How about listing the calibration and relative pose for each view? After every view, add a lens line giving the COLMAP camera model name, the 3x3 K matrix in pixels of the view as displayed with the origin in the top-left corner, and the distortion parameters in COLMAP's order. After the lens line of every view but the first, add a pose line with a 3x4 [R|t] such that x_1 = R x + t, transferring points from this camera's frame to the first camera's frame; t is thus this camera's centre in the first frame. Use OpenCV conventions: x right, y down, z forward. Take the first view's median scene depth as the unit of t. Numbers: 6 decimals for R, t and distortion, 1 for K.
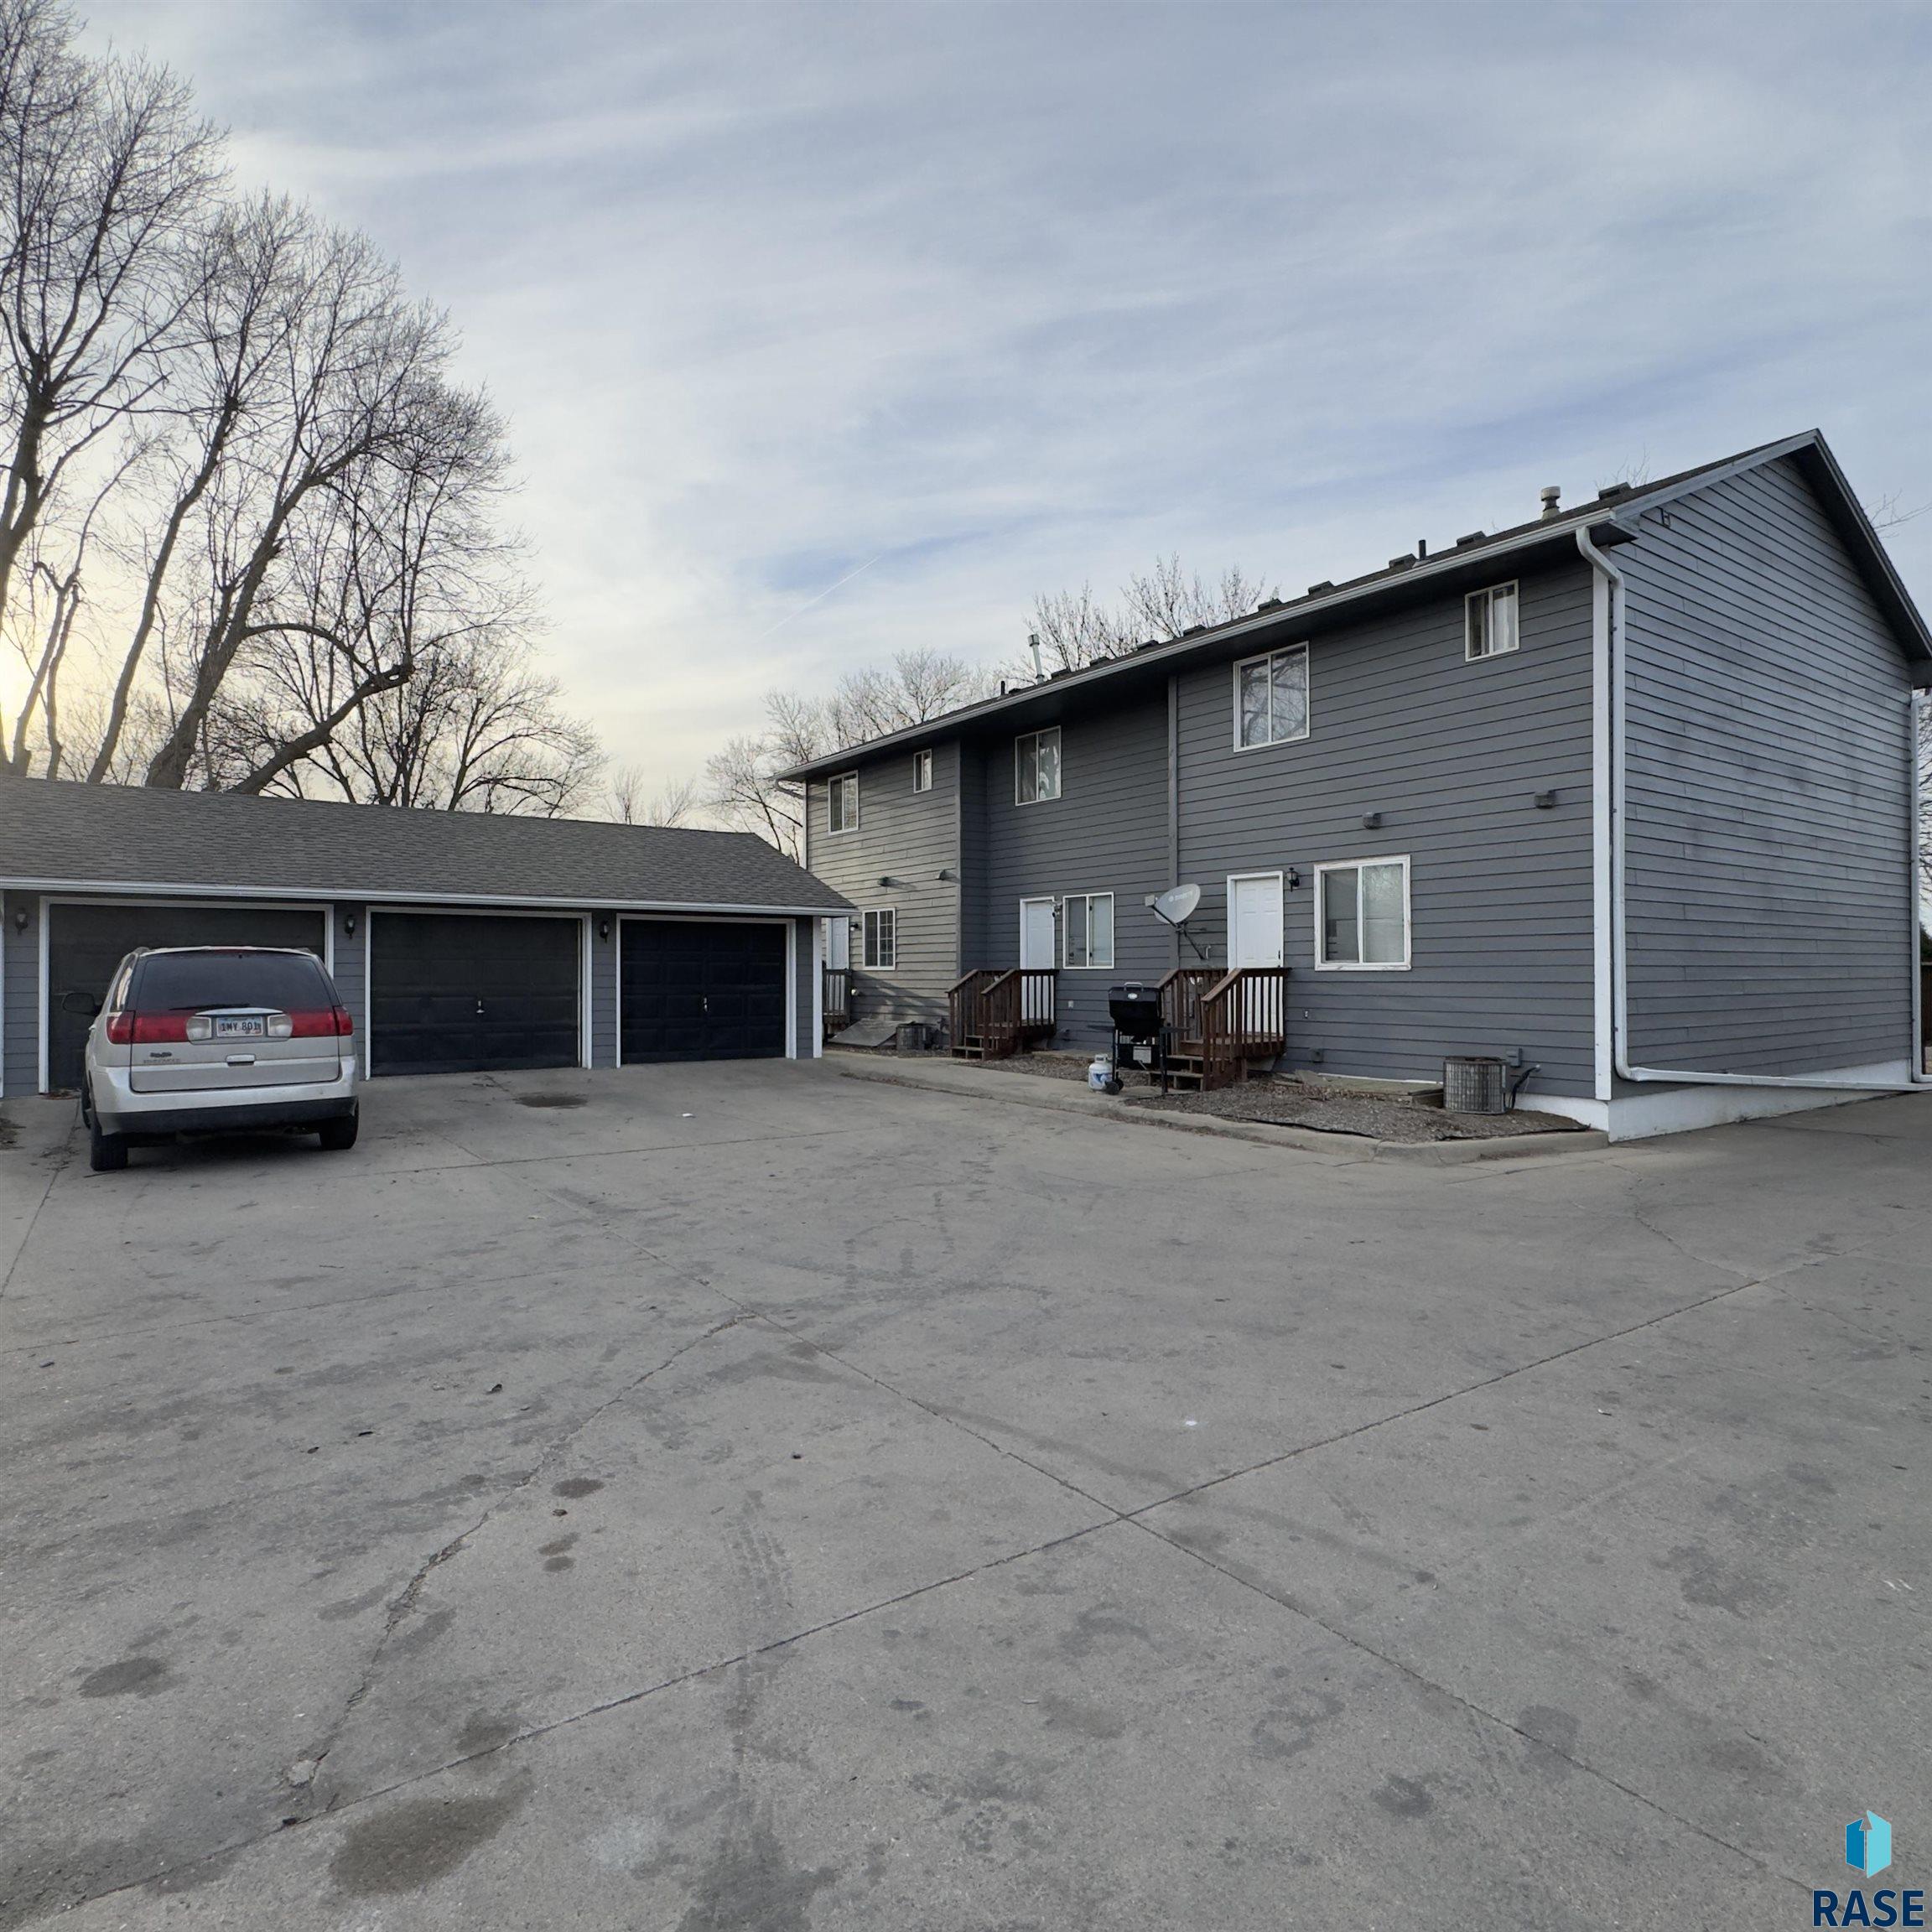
lens RADIAL K [[1159.4, 0, 966.0], [0, 1159.4, 966.0], [0, 0, 1]] dist [-0.000020, -0.000453]
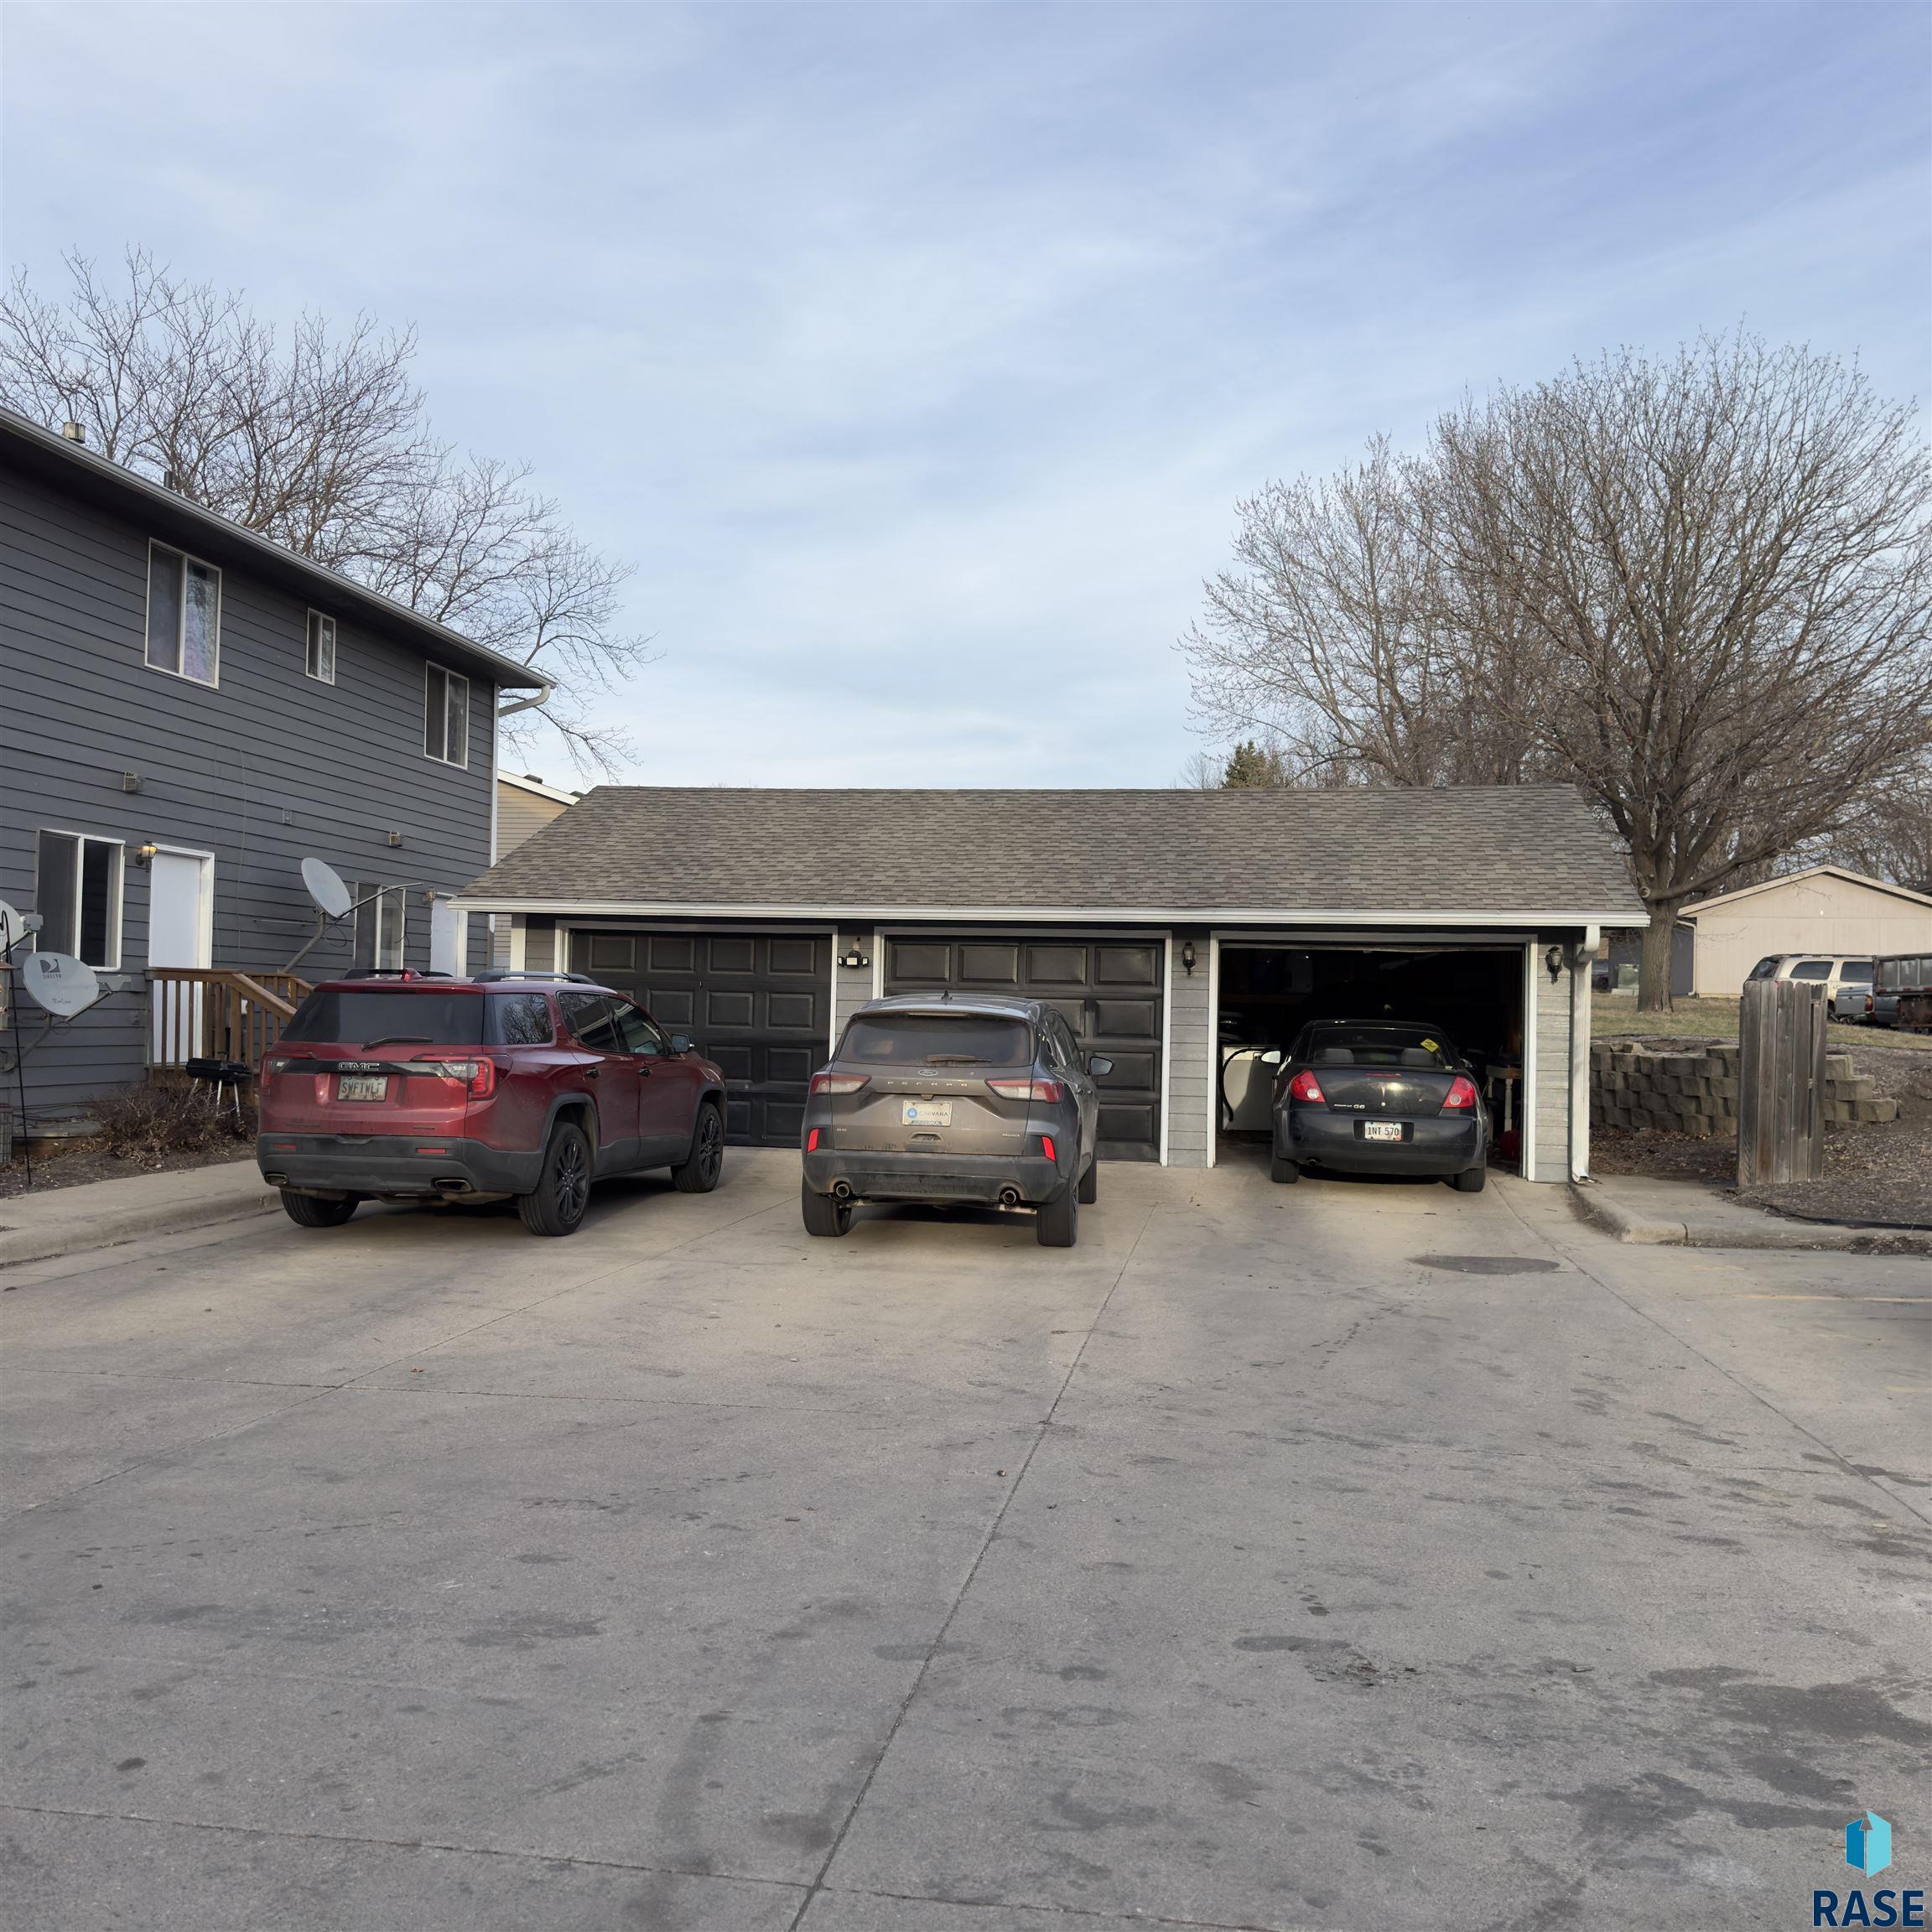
lens RADIAL K [[1794.4, 0, 966.0], [0, 1794.4, 966.0], [0, 0, 1]] dist [0.158029, -0.329415]
pose [[-0.705970, 0.005696, 0.708219, -0.625278], [-0.023722, 0.999216, -0.031684, 0.023016], [-0.707845, -0.039168, -0.705281, 1.708329]]
